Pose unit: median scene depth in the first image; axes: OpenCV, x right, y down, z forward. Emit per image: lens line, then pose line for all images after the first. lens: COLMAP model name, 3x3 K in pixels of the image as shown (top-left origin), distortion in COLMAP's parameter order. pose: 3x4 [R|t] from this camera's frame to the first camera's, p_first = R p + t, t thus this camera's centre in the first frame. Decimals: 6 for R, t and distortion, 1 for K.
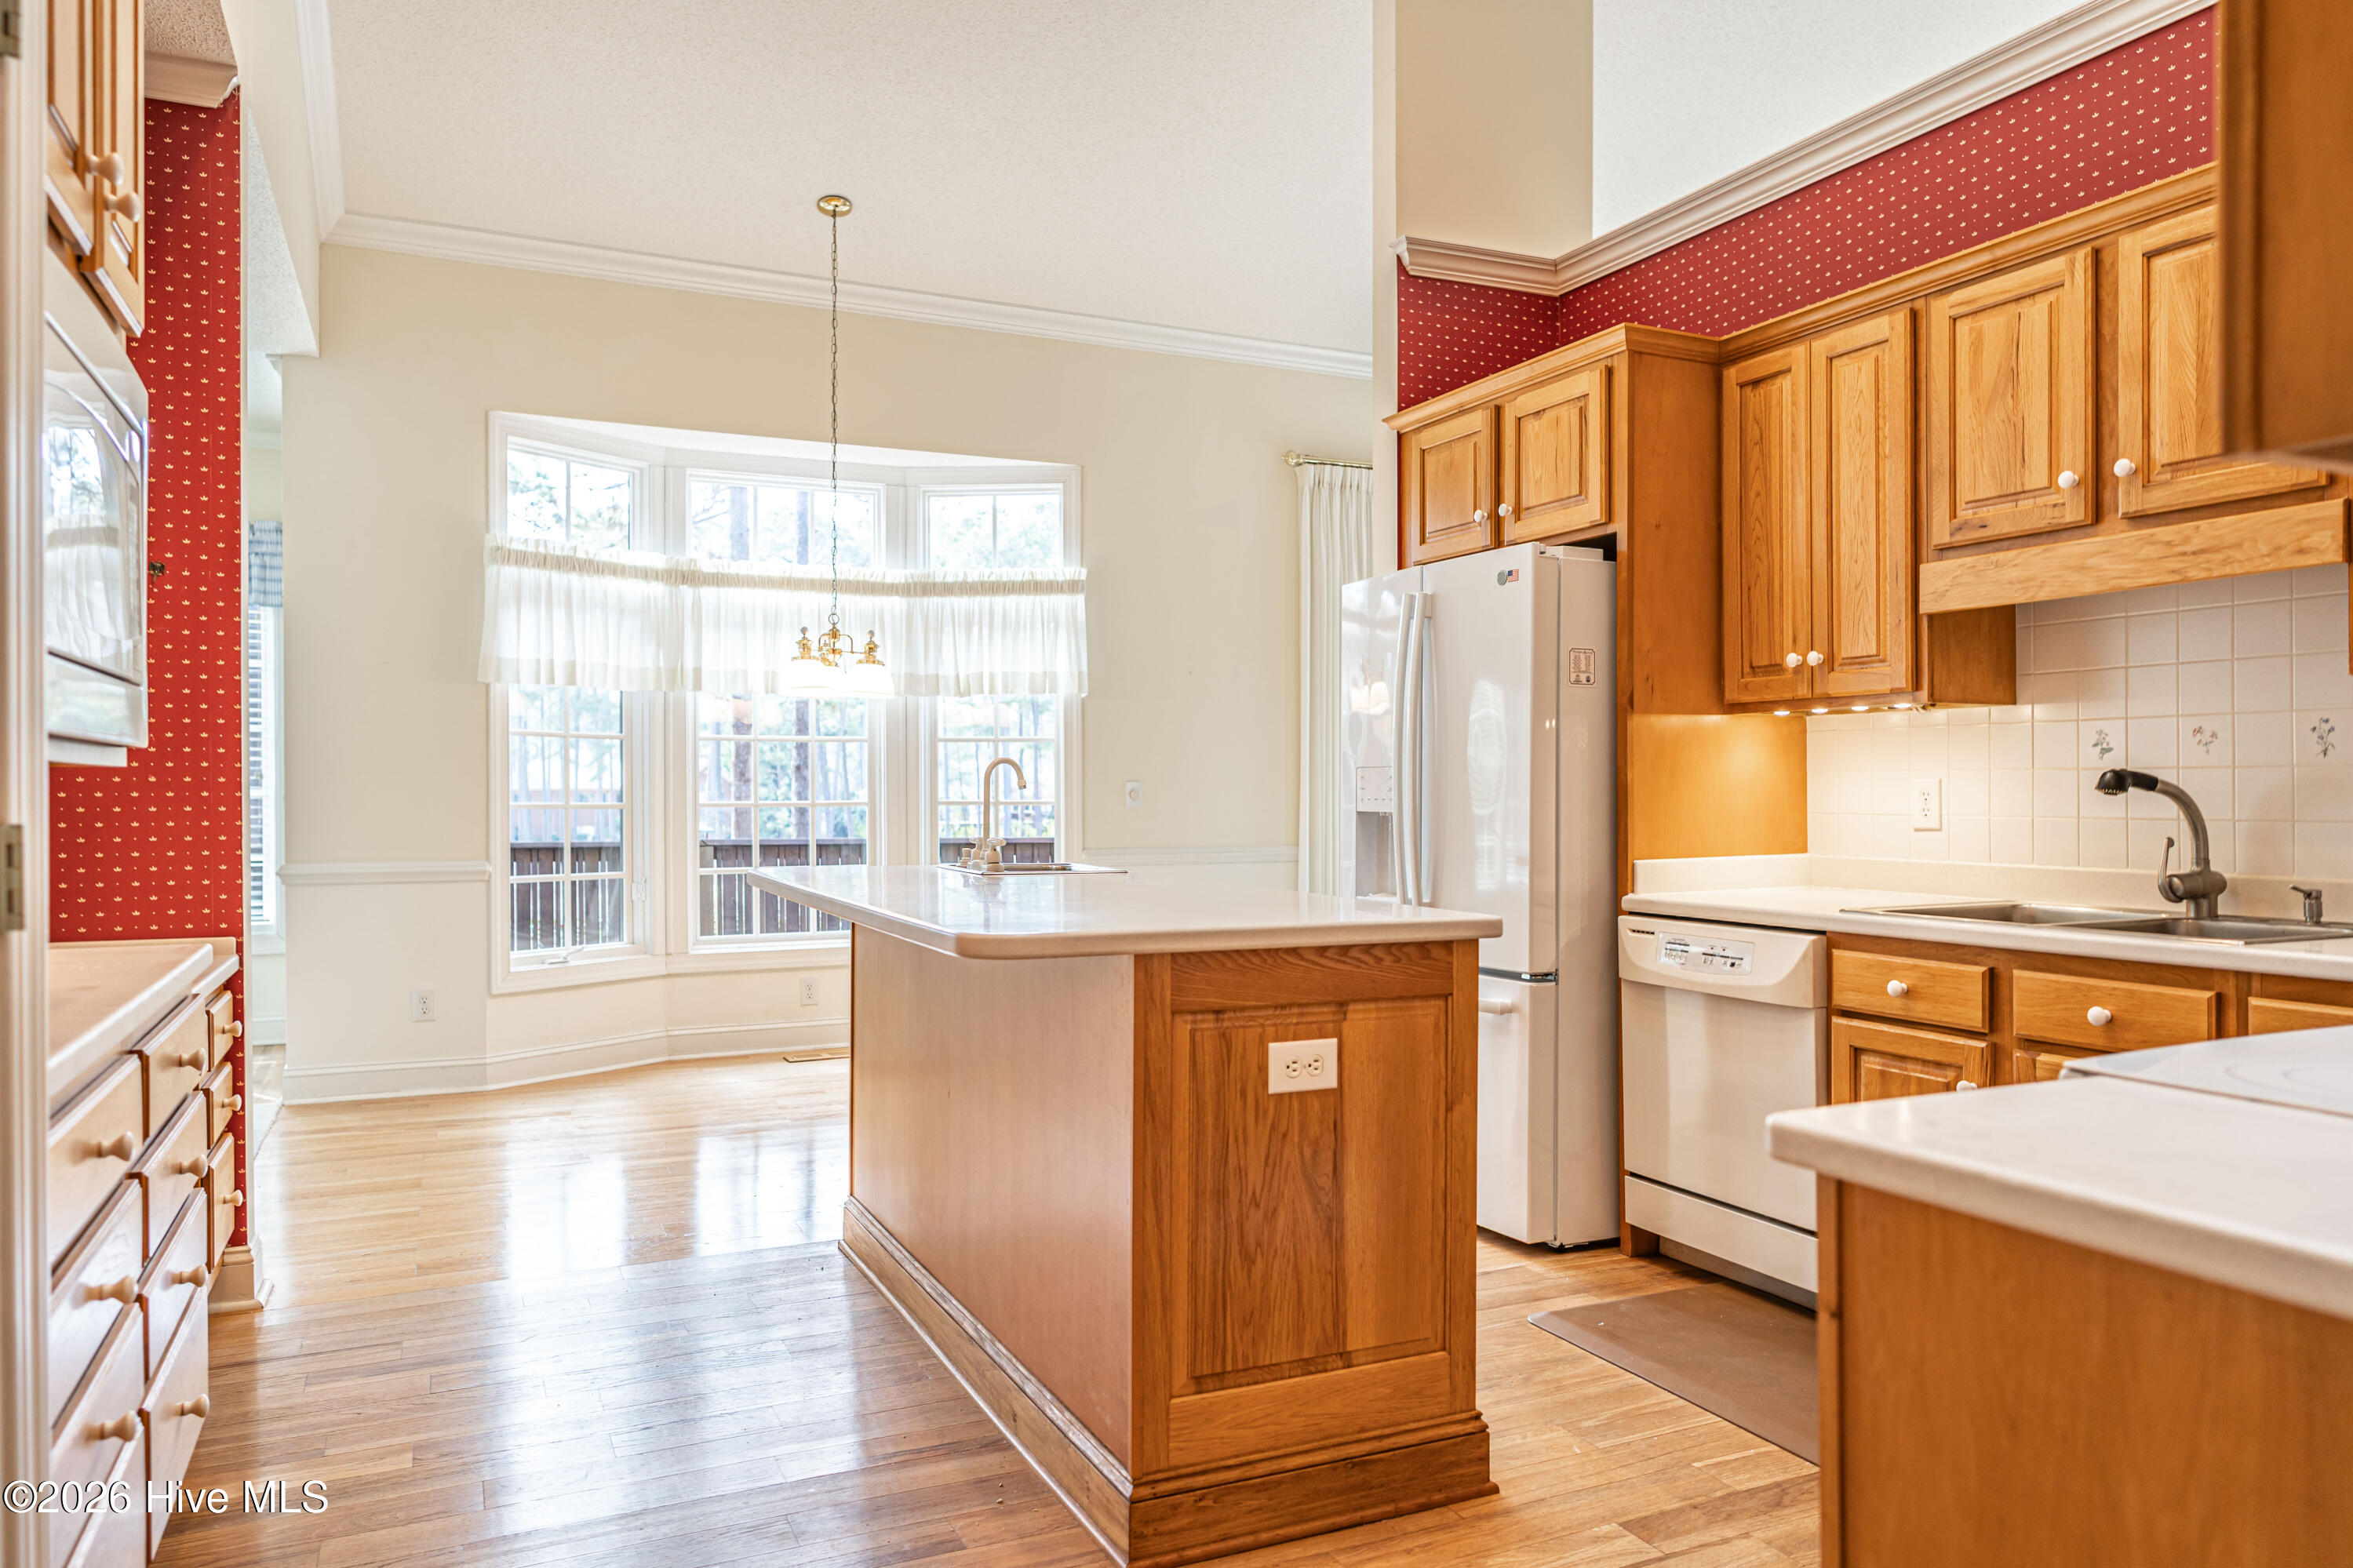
lens RADIAL K [[1565.6, 0, 1183.7], [0, 1565.6, 783.1], [0, 0, 1]] dist [-0.003764, 0.002148]
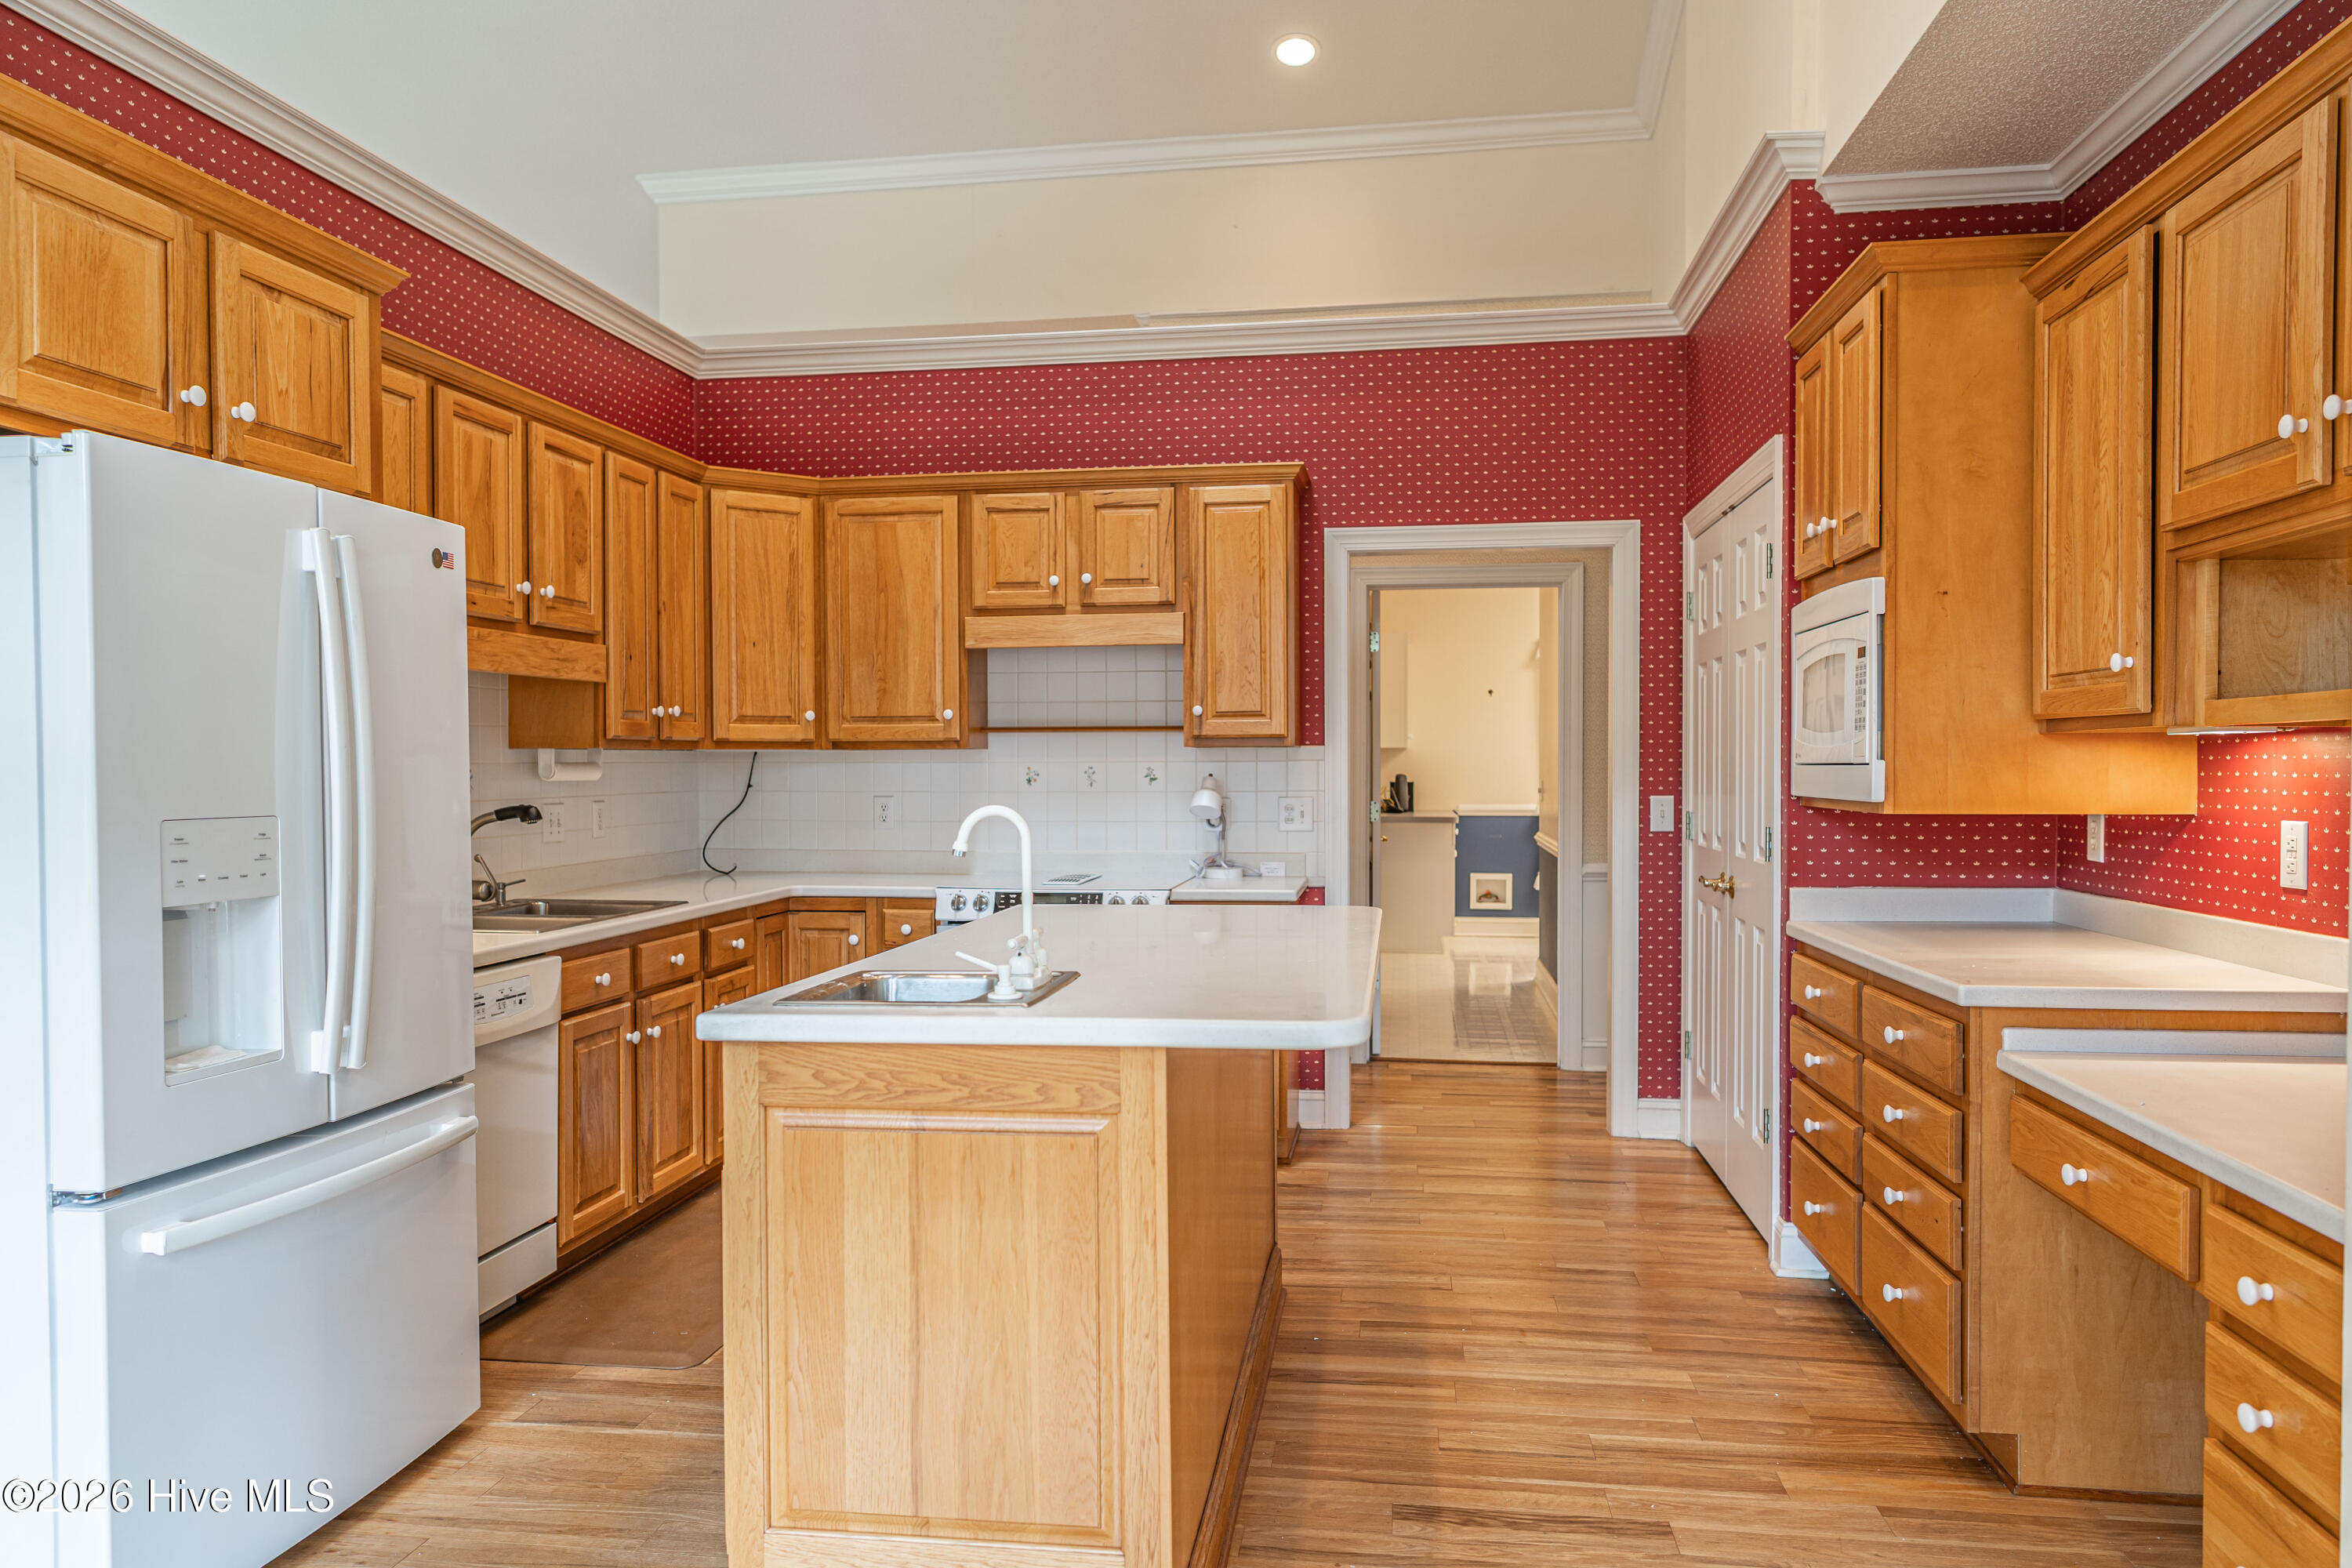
lens RADIAL K [[1565.1, 0, 1181.3], [0, 1565.1, 796.7], [0, 0, 1]] dist [-0.003764, 0.002148]
pose [[-0.833124, -0.011269, 0.552972, -0.612075], [-0.004385, 0.999896, 0.013772, -0.036269], [-0.553069, 0.009049, -0.833086, 1.735206]]
